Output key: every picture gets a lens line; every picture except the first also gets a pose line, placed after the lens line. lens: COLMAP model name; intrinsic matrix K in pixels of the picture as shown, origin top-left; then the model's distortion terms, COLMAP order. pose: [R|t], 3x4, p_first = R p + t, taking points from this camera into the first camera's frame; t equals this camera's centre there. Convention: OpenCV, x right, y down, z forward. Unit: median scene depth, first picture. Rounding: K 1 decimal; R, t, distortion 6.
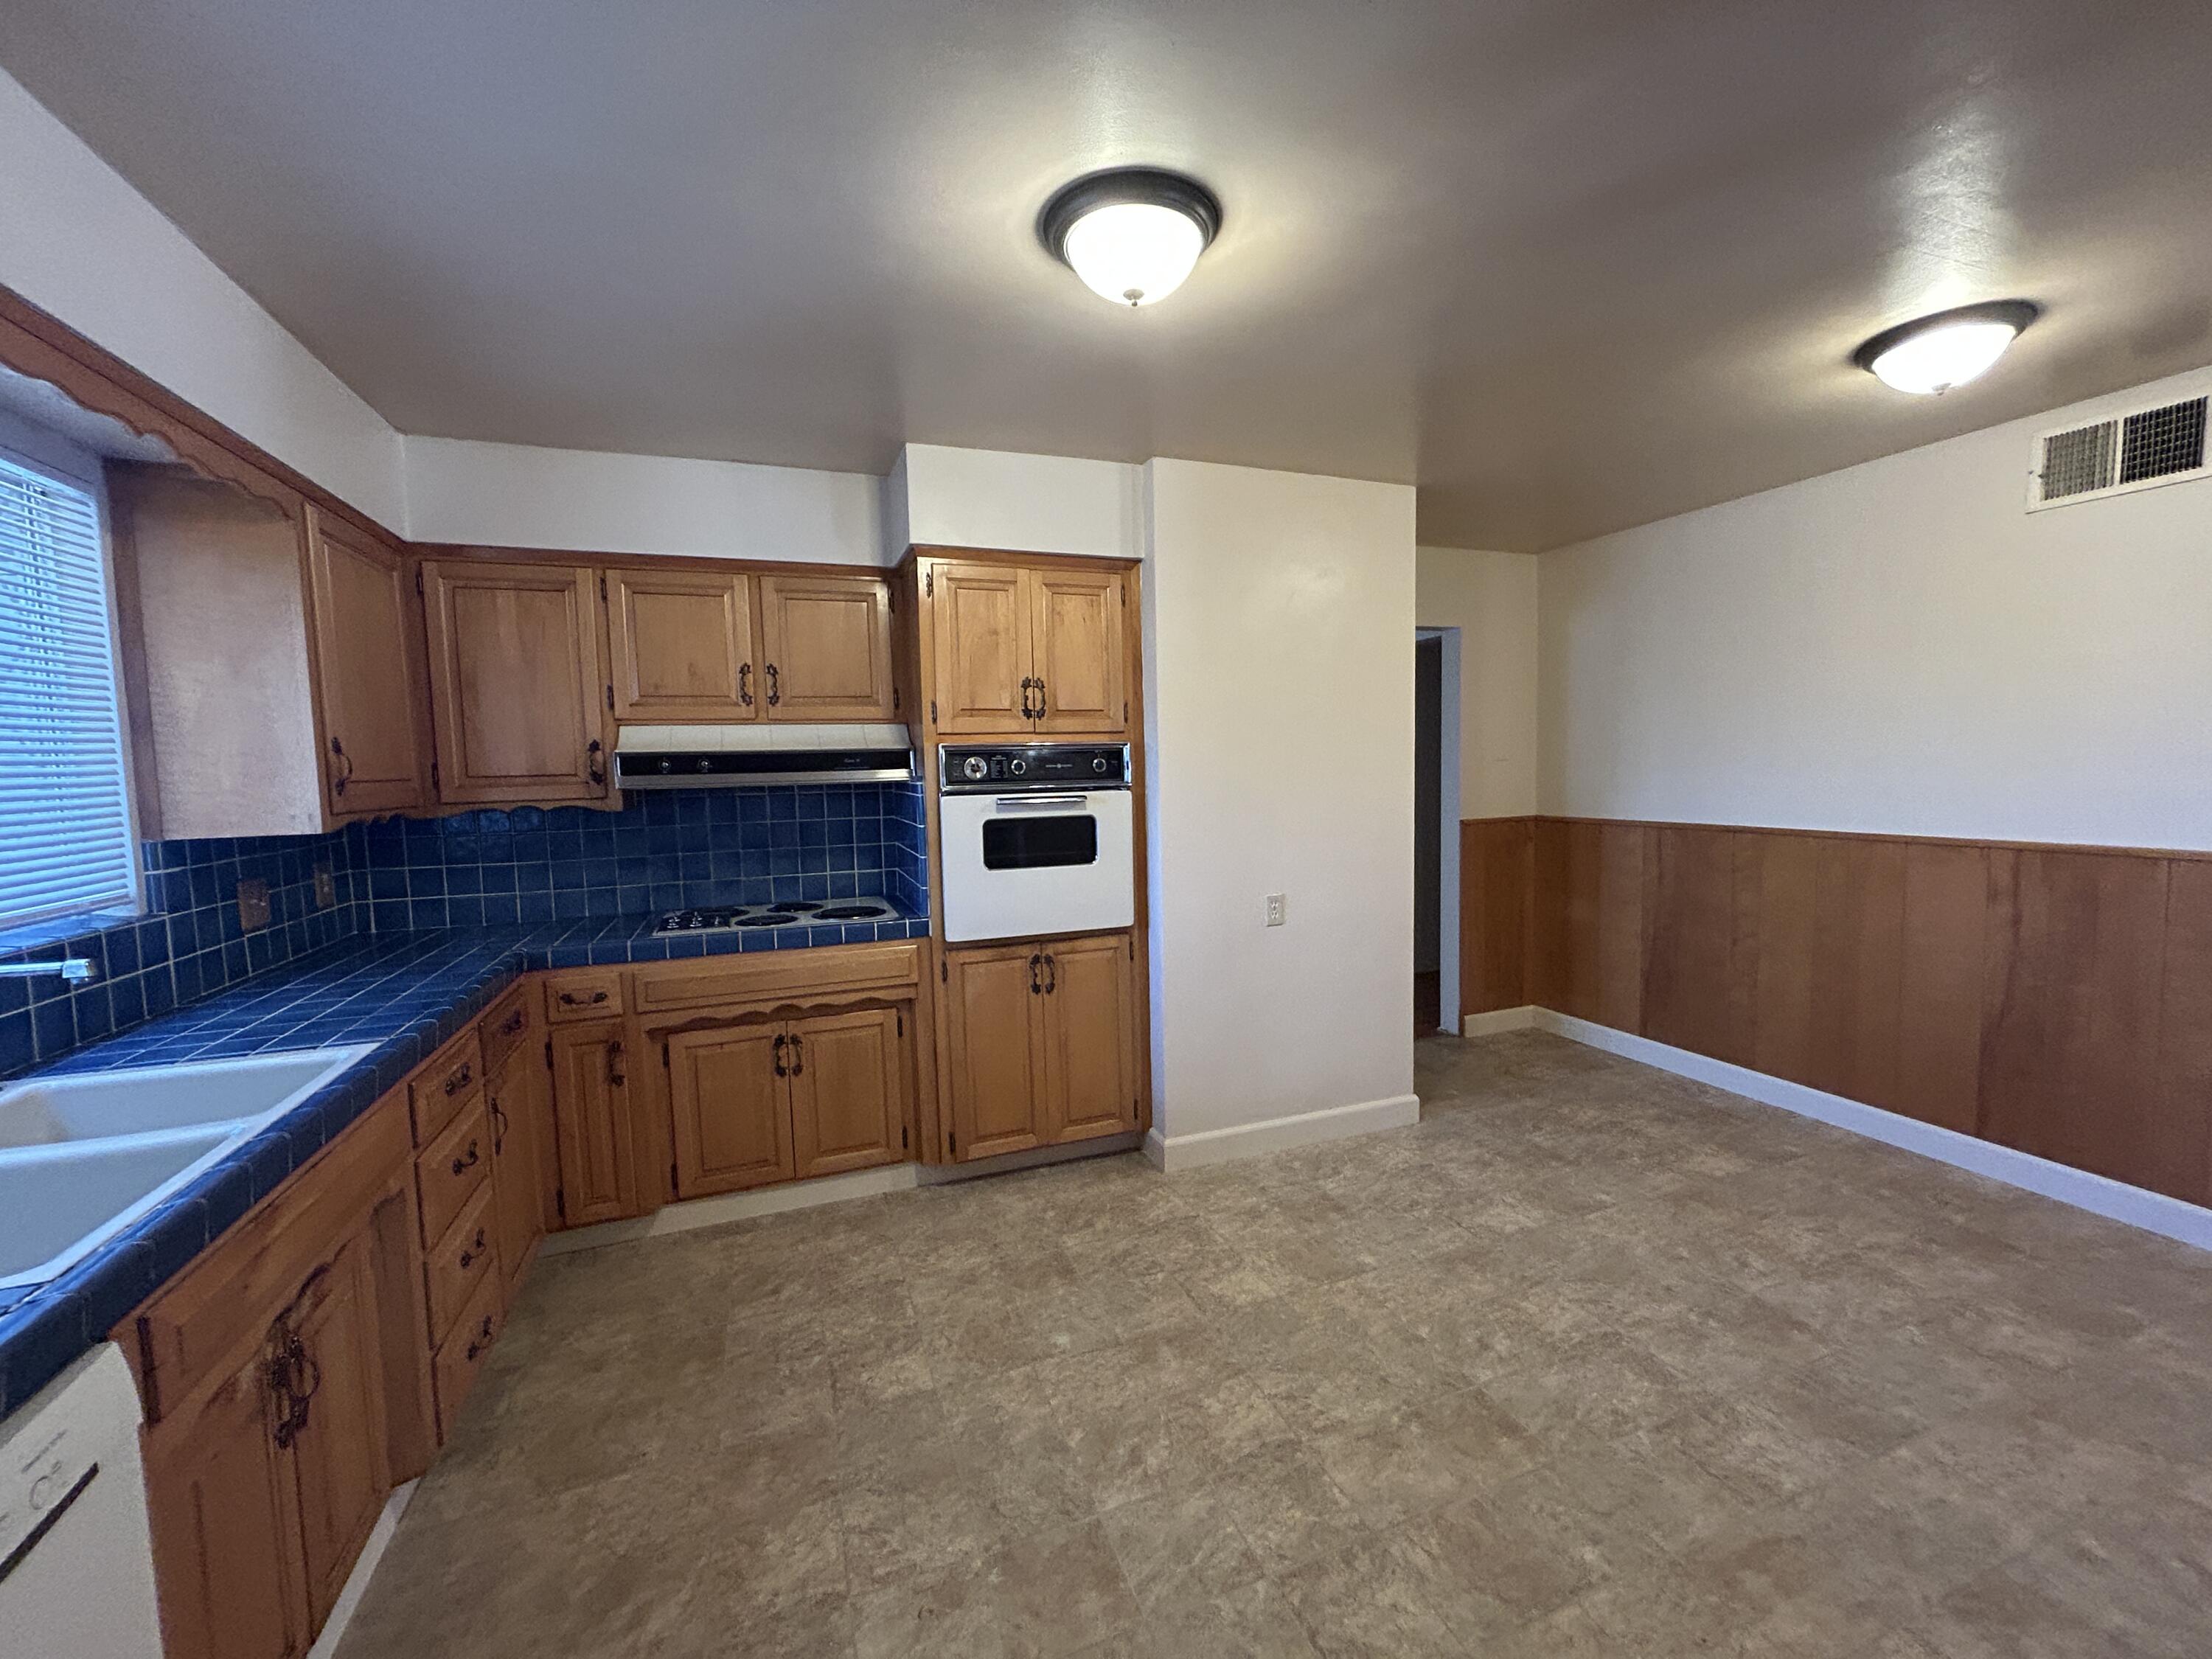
lens RADIAL K [[886.5, 0, 1106.5], [0, 886.5, 828.4], [0, 0, 1]] dist [0.002608, -0.001102]
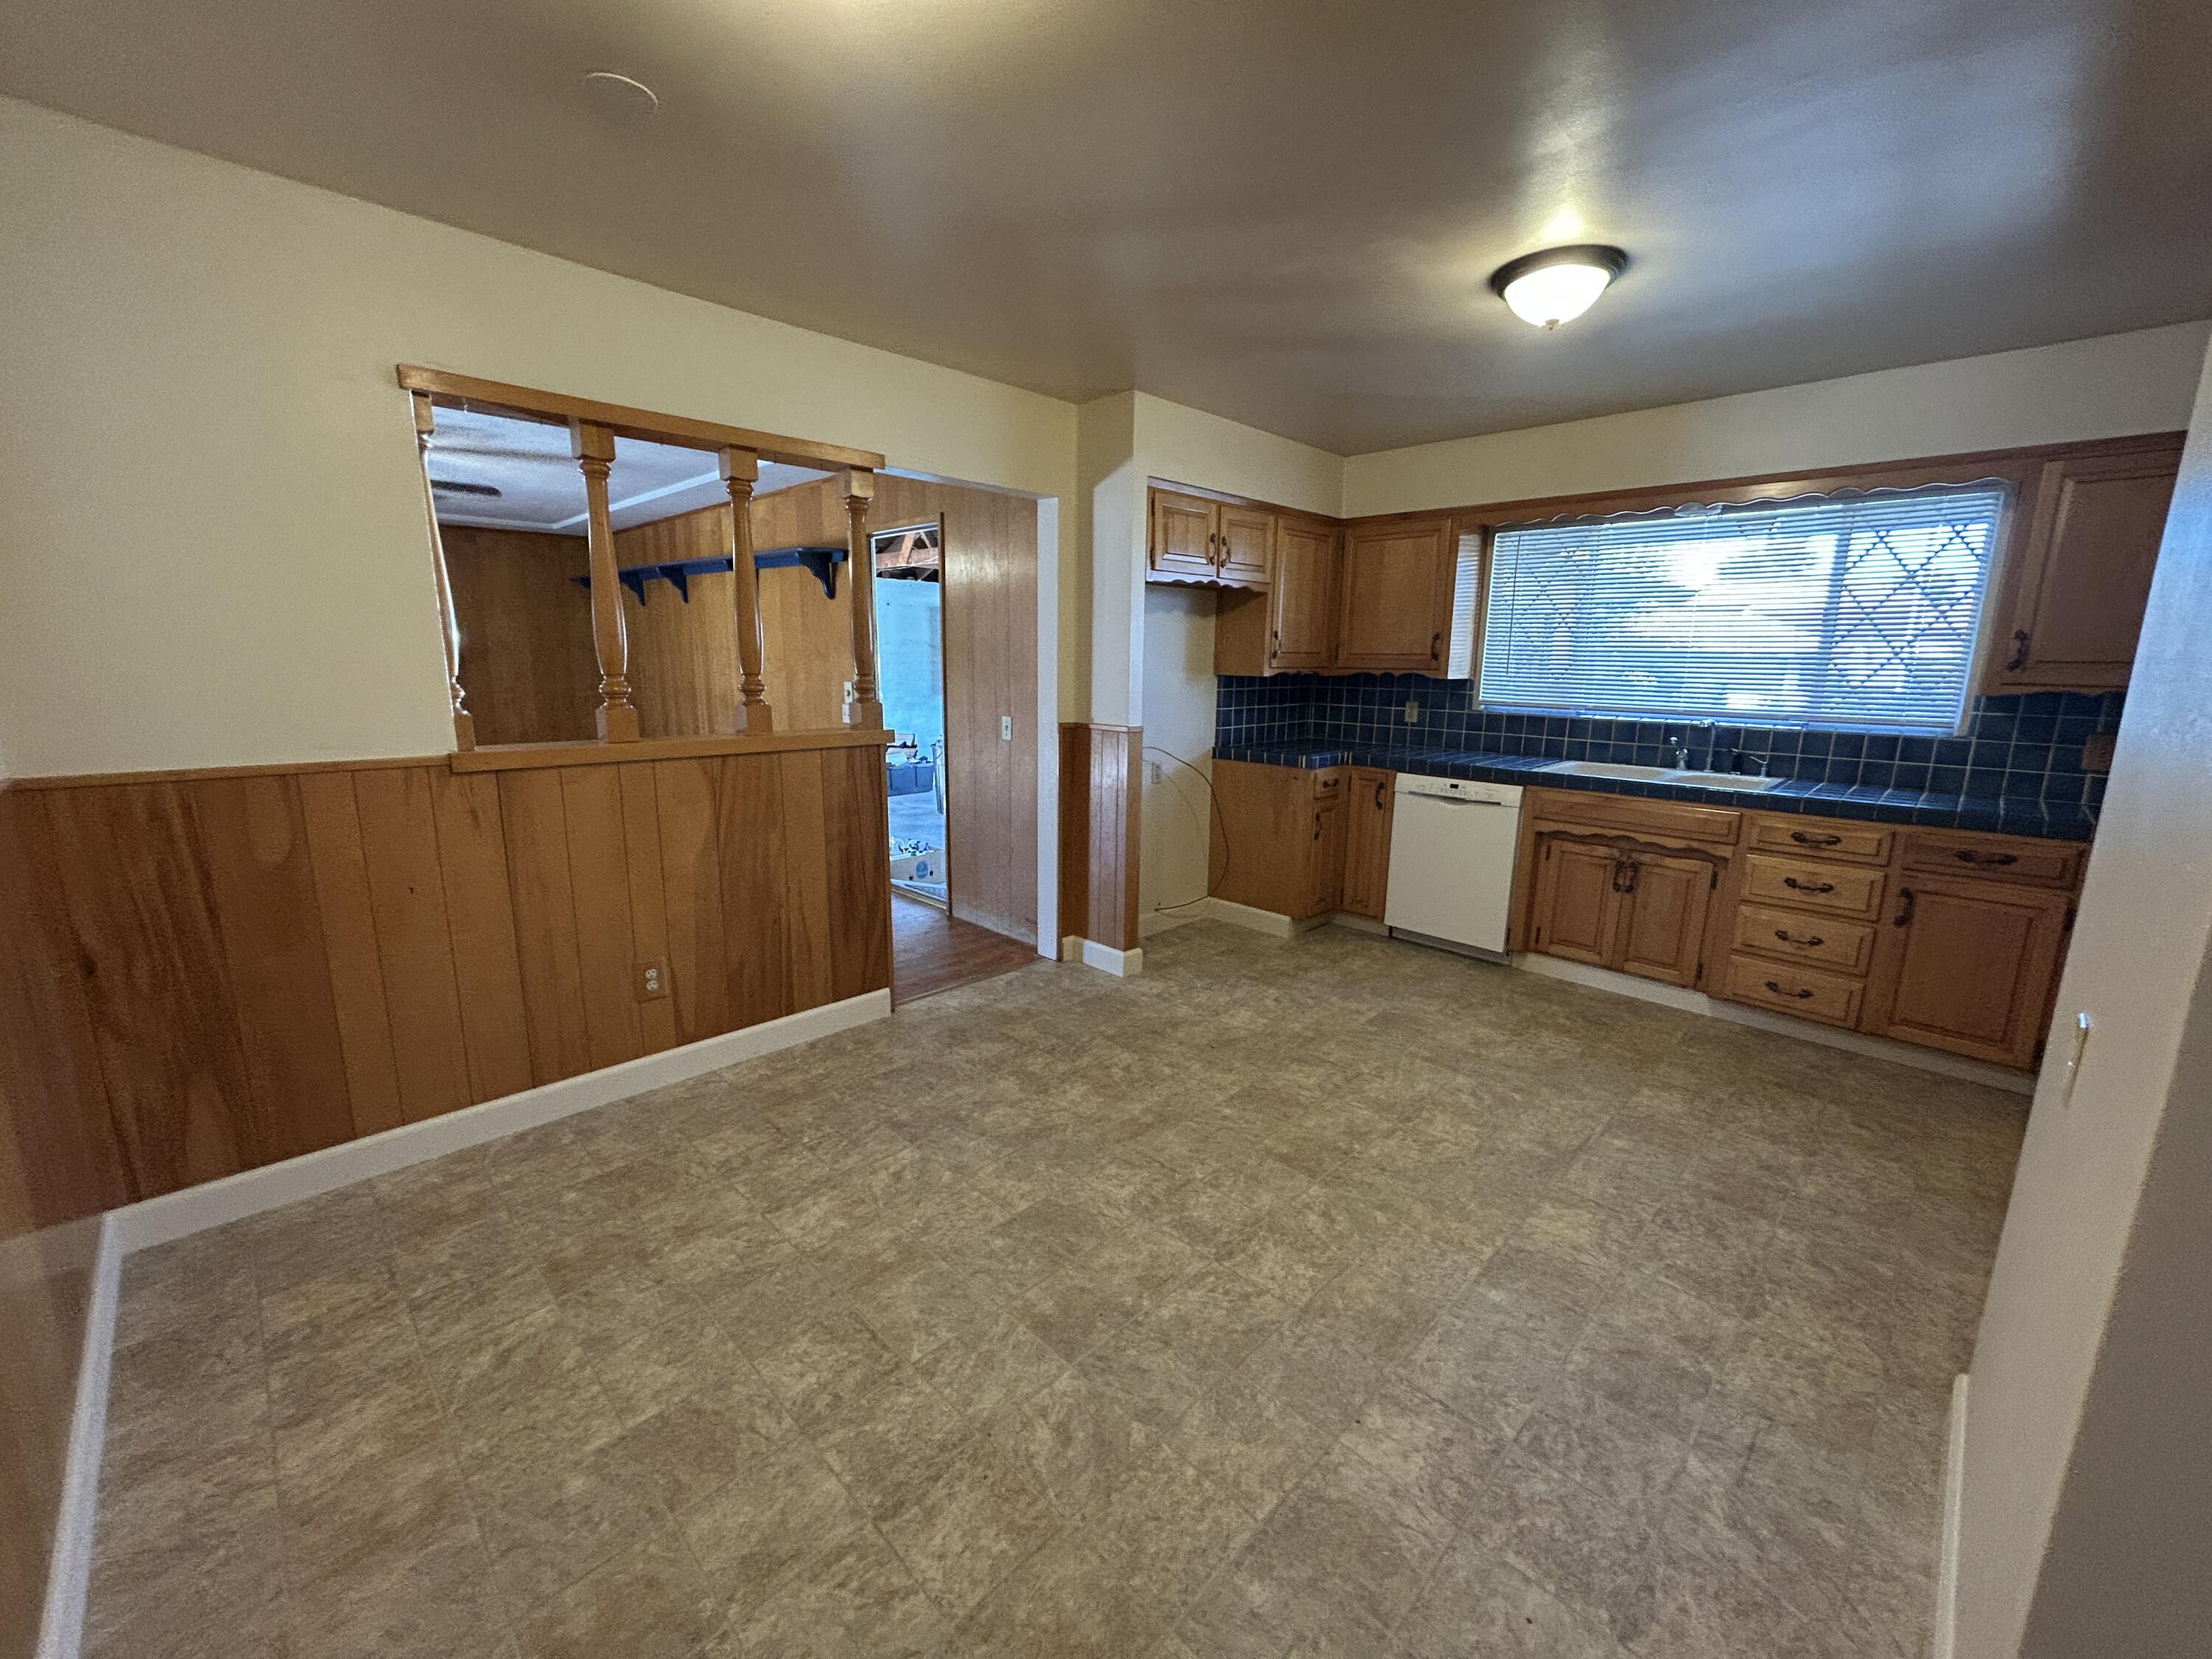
lens RADIAL K [[886.5, 0, 1106.8], [0, 886.5, 832.8], [0, 0, 1]] dist [0.002608, -0.001102]
pose [[-0.911167, 0.091980, -0.401639, 1.046362], [-0.021819, 0.962626, 0.269953, -0.138671], [0.411459, 0.254736, -0.875107, 1.697902]]
